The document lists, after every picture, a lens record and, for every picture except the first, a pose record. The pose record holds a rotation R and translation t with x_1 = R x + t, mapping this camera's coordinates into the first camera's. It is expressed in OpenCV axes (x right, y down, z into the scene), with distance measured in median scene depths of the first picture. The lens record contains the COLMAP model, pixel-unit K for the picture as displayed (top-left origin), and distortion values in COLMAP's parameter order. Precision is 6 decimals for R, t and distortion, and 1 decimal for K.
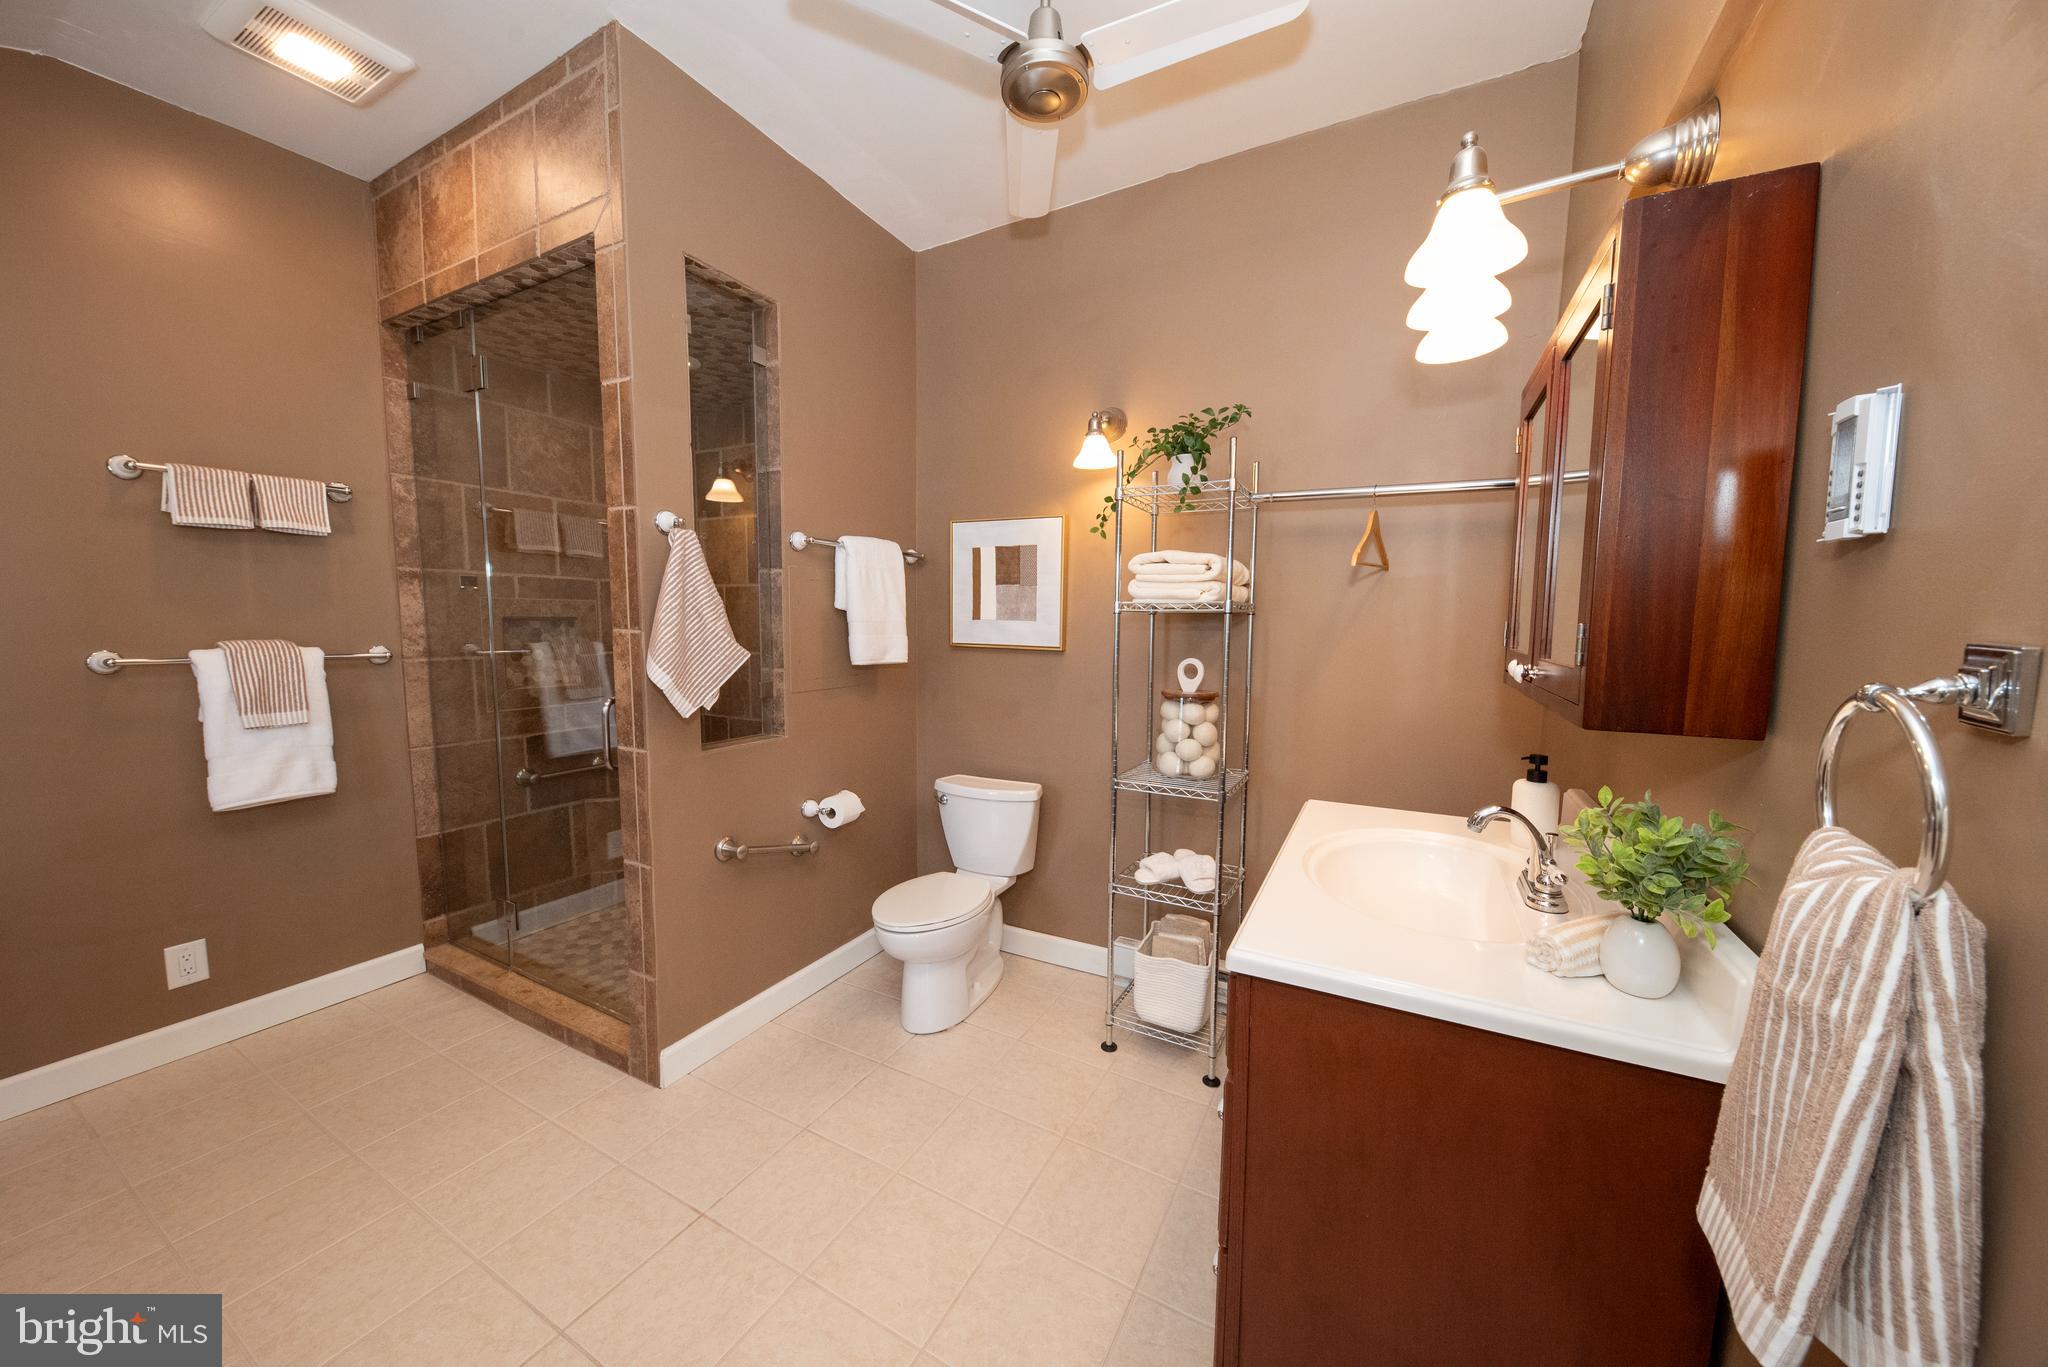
lens RADIAL K [[709.0, 0, 1021.5], [0, 709.0, 681.6], [0, 0, 1]] dist [-0.003351, 0.000096]
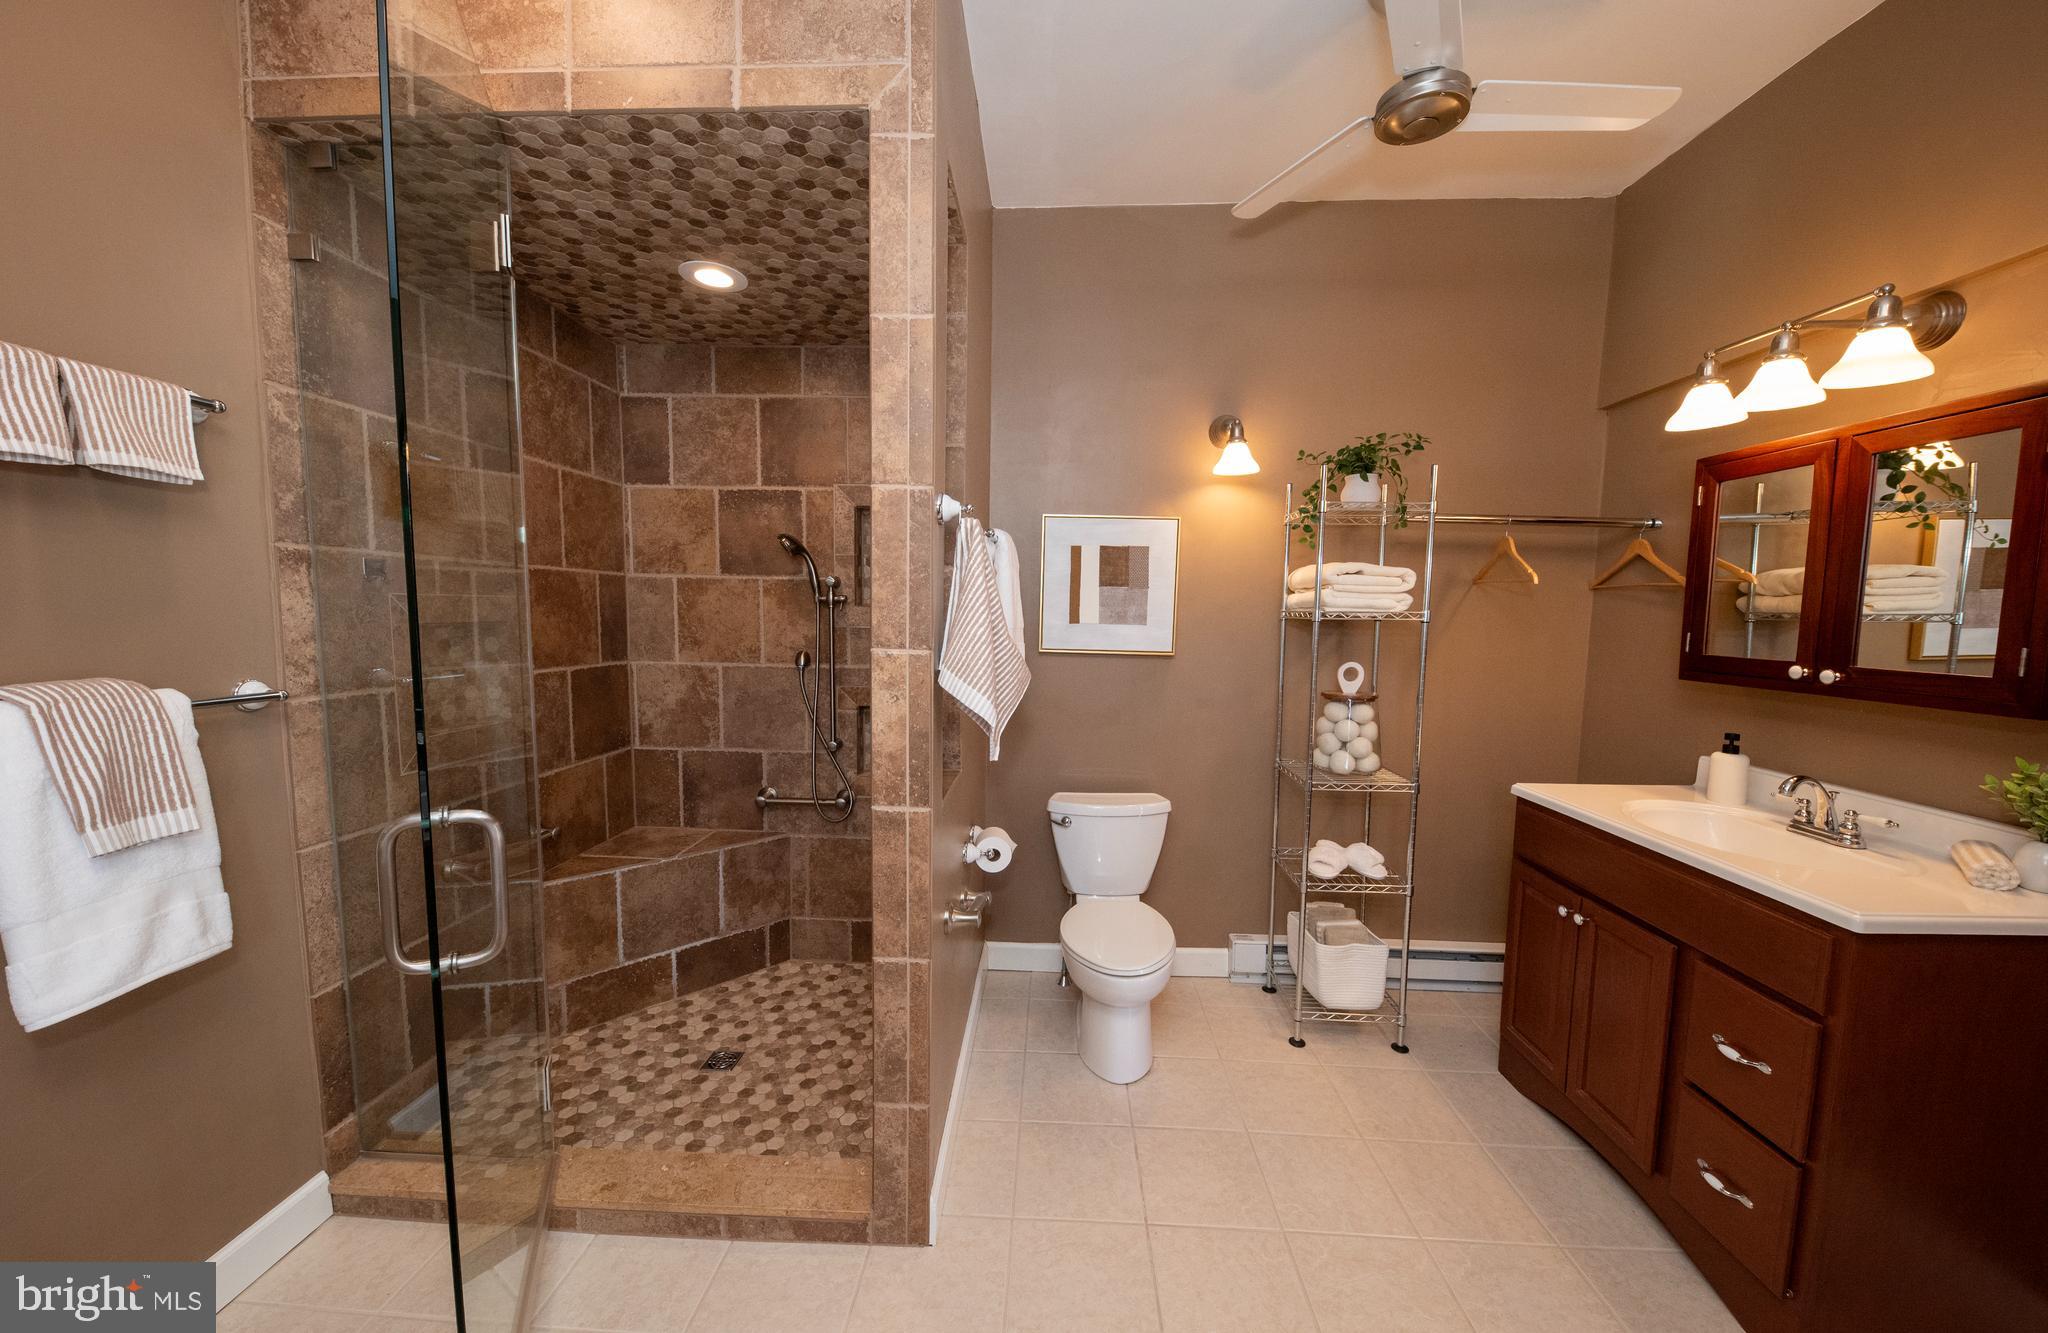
lens RADIAL K [[723.2, 0, 1024.5], [0, 723.2, 667.6], [0, 0, 1]] dist [-0.002679, -0.000813]
pose [[0.900110, -0.033778, 0.434351, -0.588513], [0.034336, 0.999389, 0.006563, -0.041847], [-0.434307, 0.009007, 0.900720, 0.196195]]
